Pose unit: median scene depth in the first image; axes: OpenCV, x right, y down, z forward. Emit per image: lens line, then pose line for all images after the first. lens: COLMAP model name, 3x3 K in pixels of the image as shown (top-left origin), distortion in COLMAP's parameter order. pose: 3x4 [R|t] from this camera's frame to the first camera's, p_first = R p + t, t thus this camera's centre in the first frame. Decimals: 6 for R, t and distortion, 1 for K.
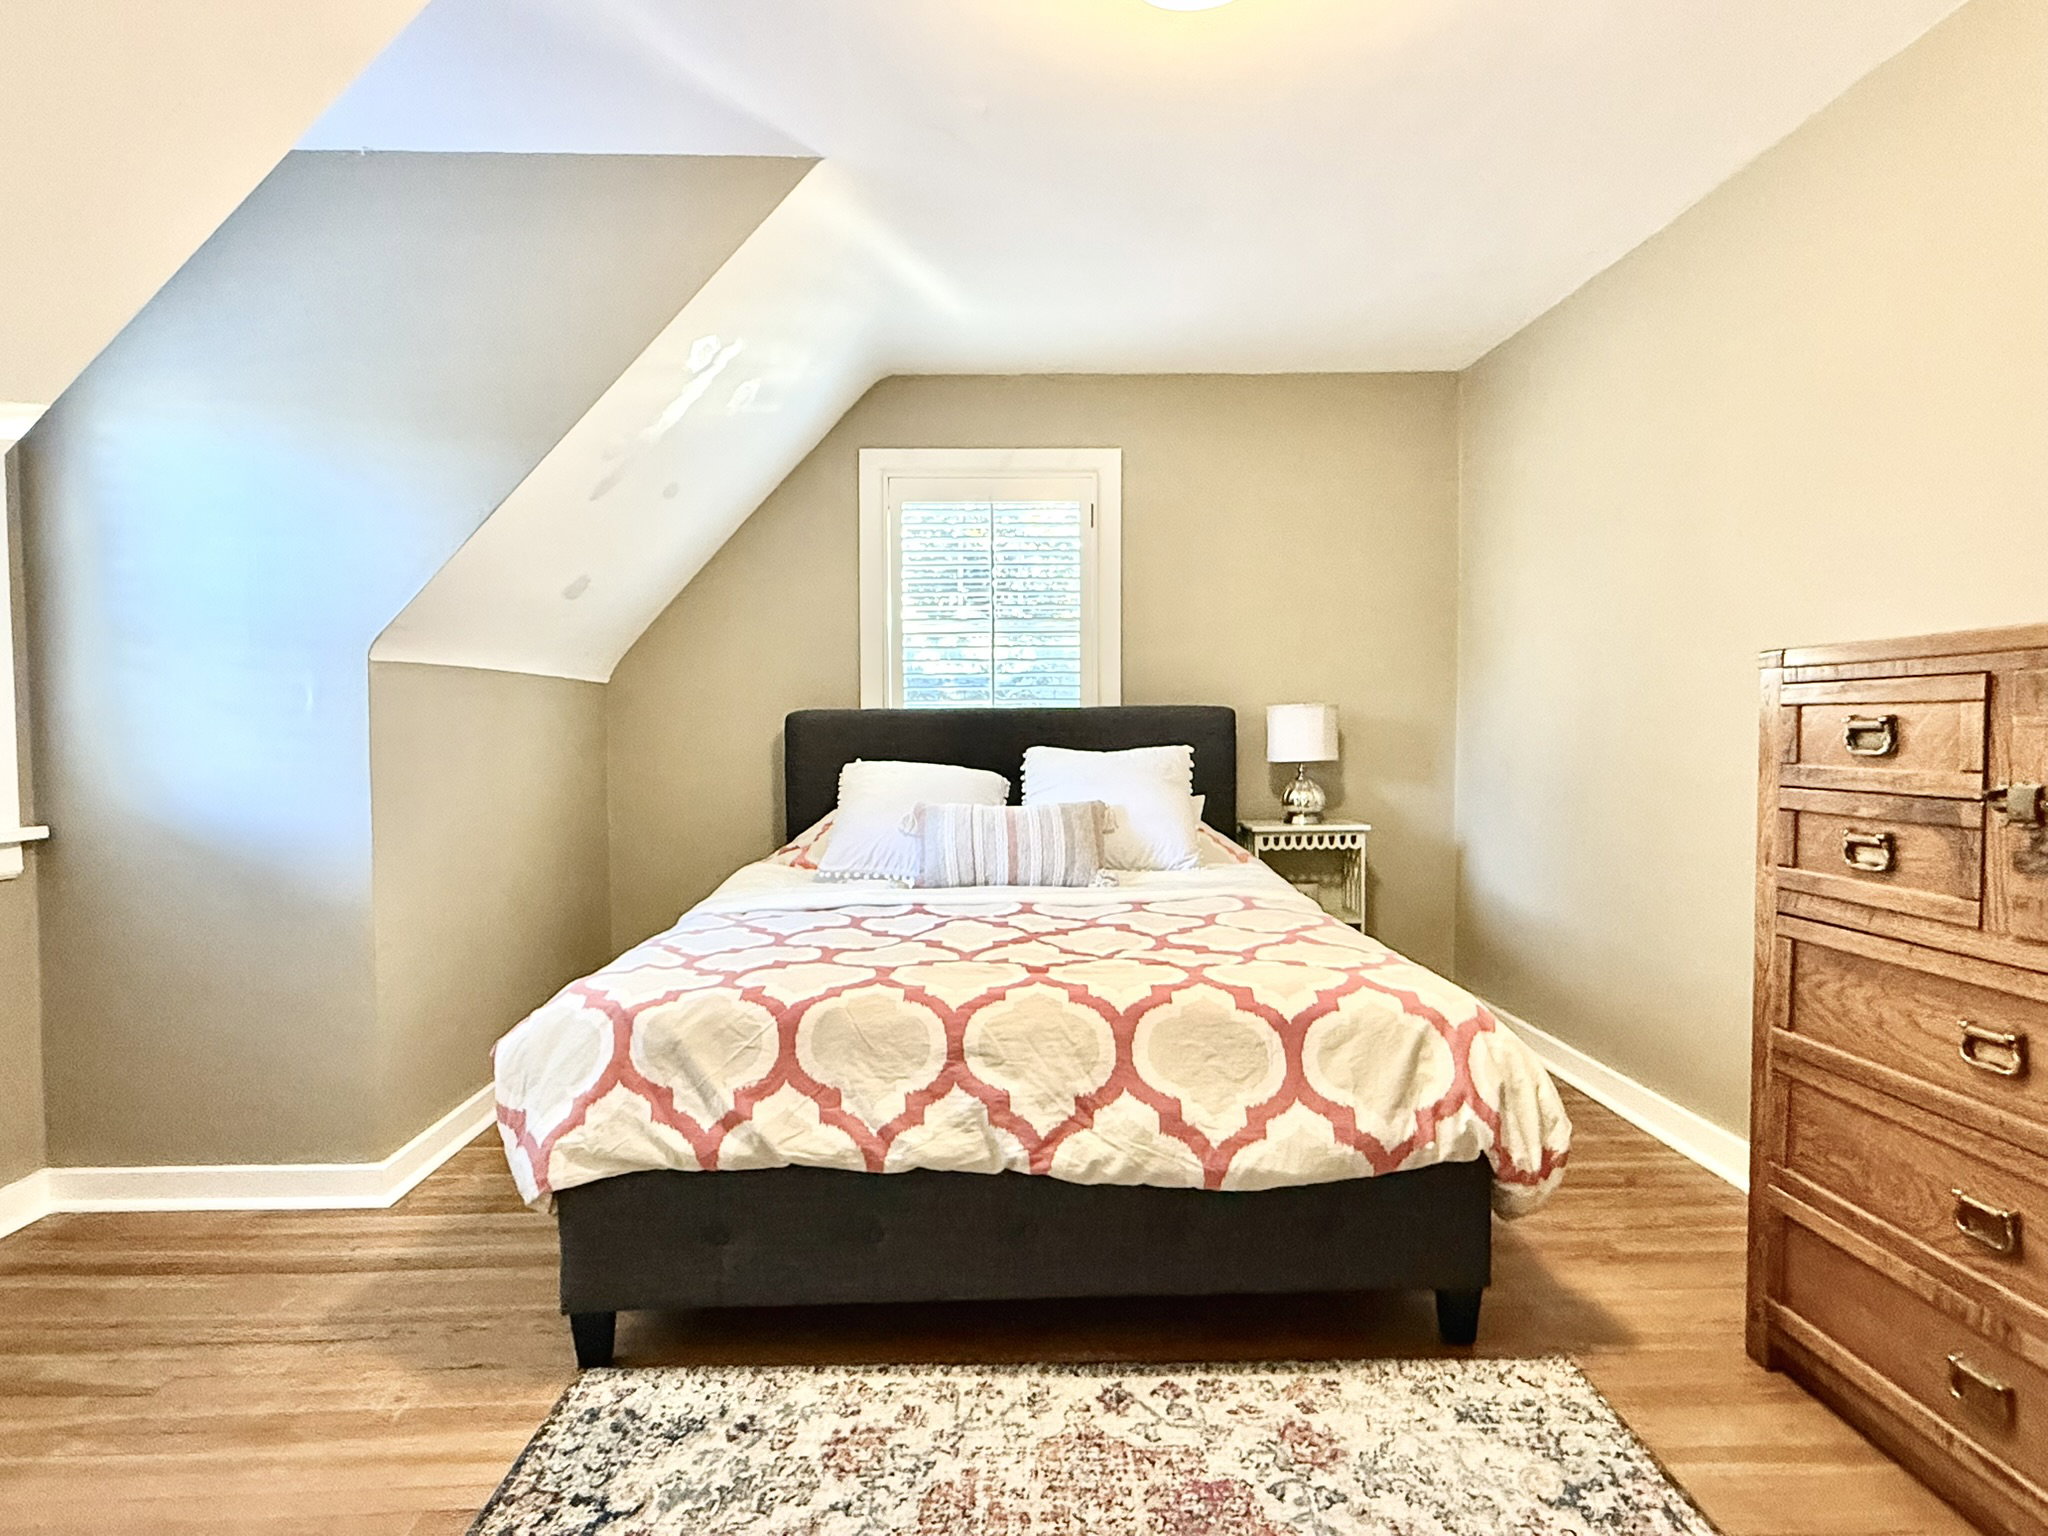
lens RADIAL K [[1102.7, 0, 1024.0], [0, 1102.7, 768.0], [0, 0, 1]] dist [0.002781, -0.000304]
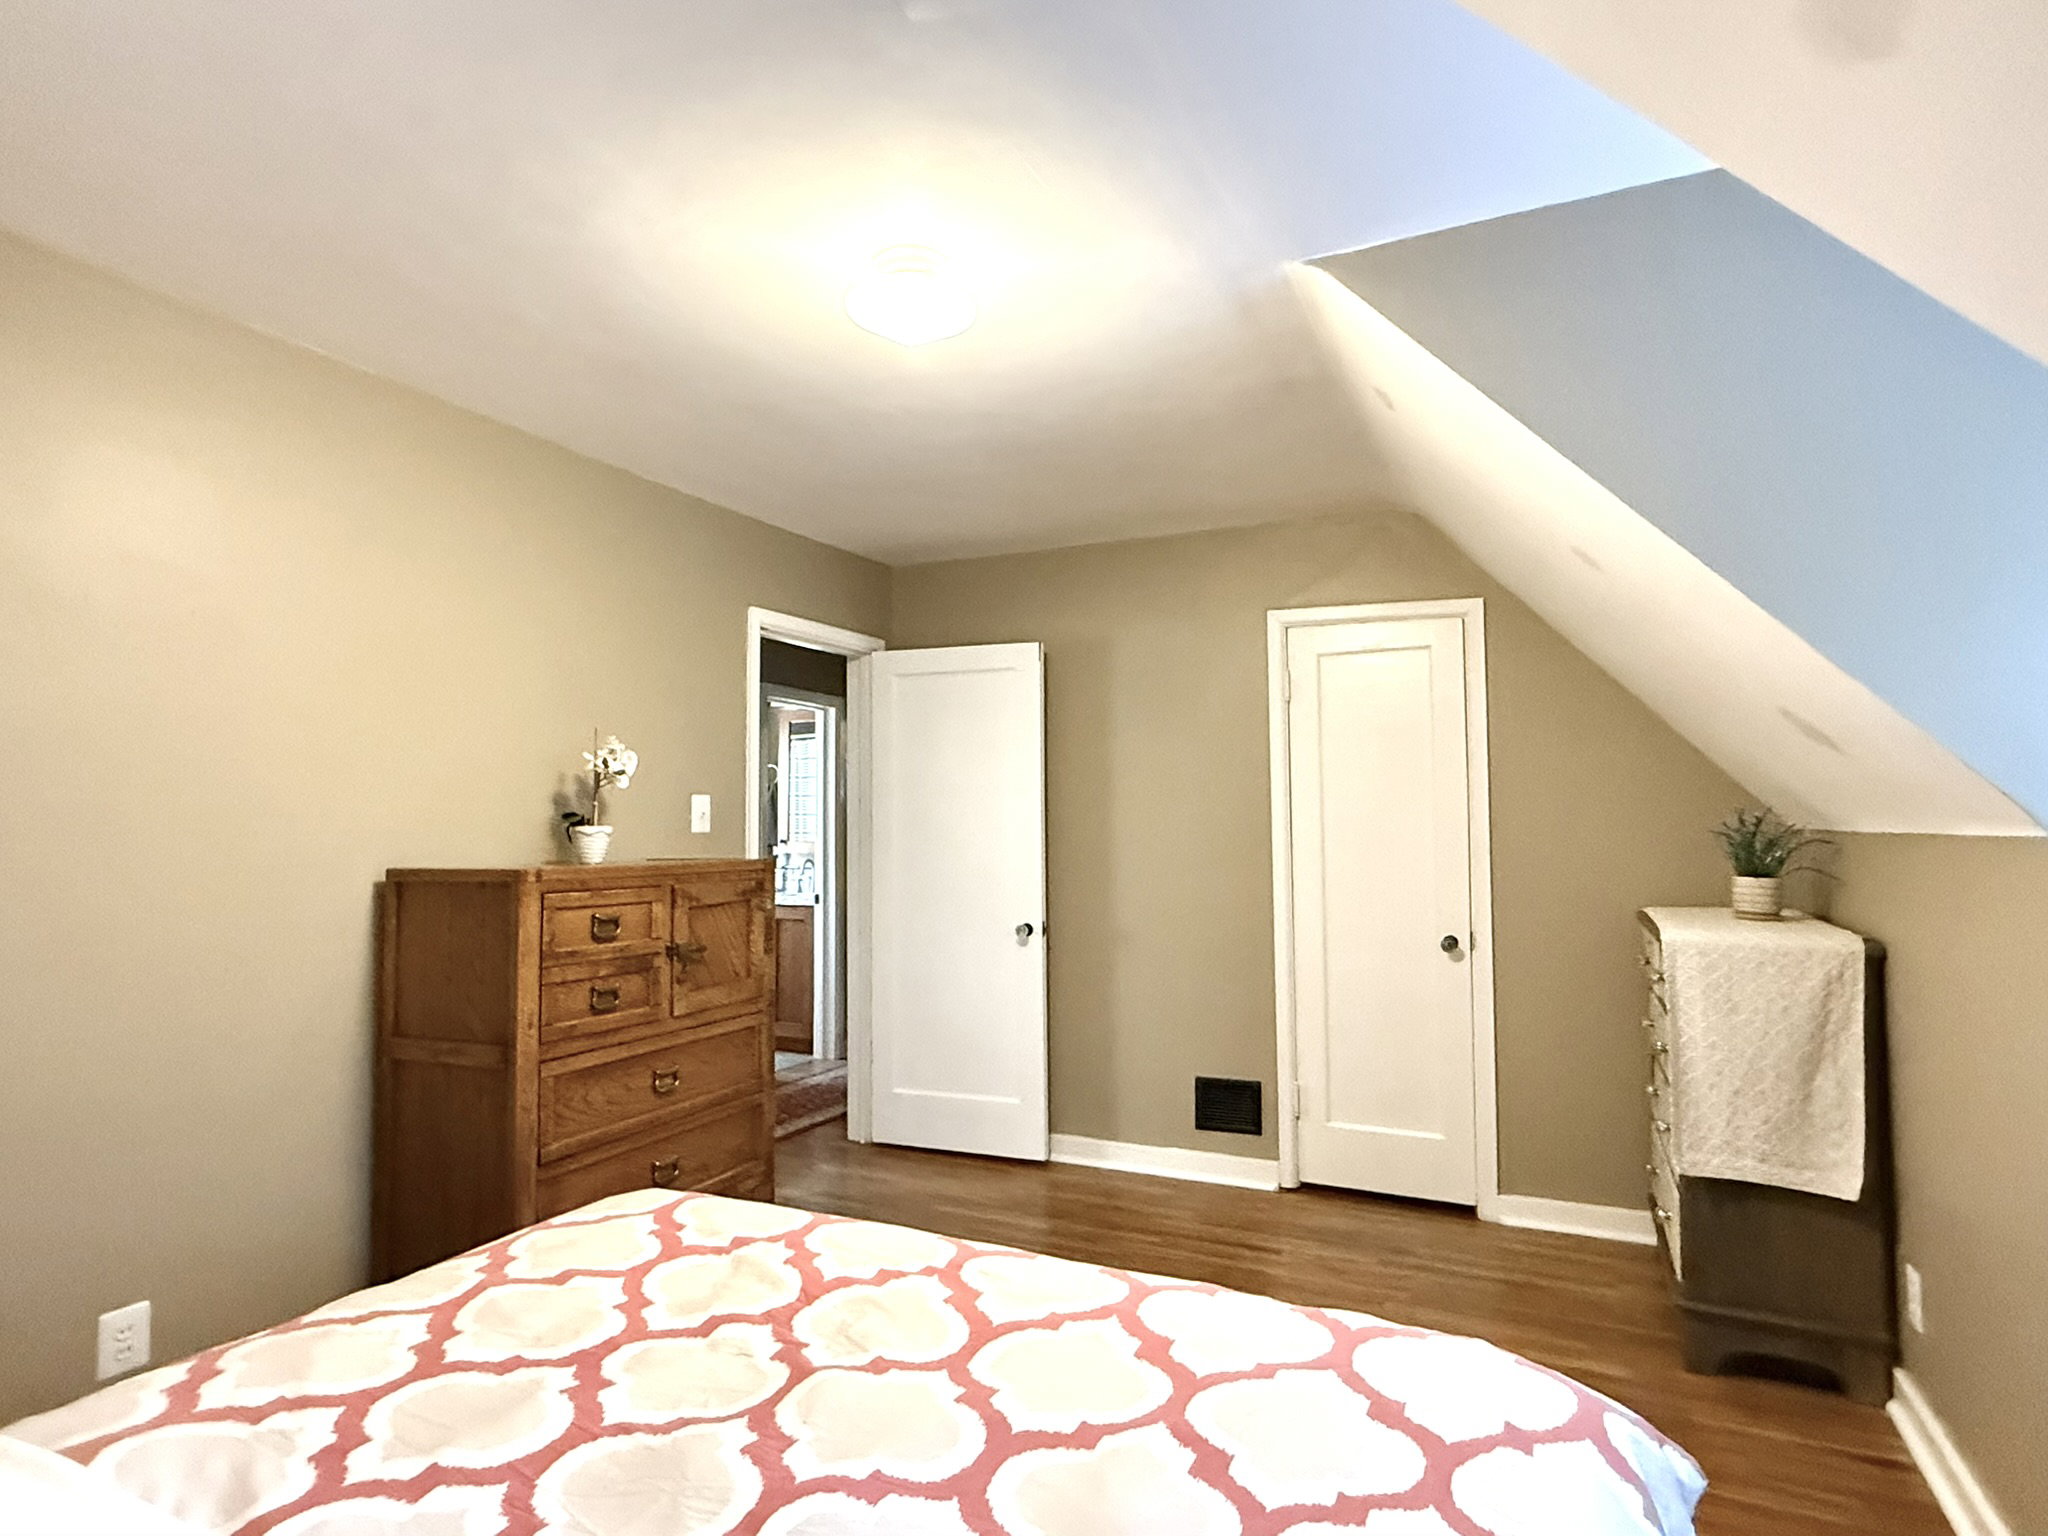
lens RADIAL K [[1144.6, 0, 1024.0], [0, 1144.6, 768.0], [0, 0, 1]] dist [-0.001481, 0.000234]
pose [[-0.886667, 0.033509, 0.461192, -0.491687], [0.025935, 0.999405, -0.022752, -0.179037], [-0.461680, -0.008213, -0.887008, 1.920014]]
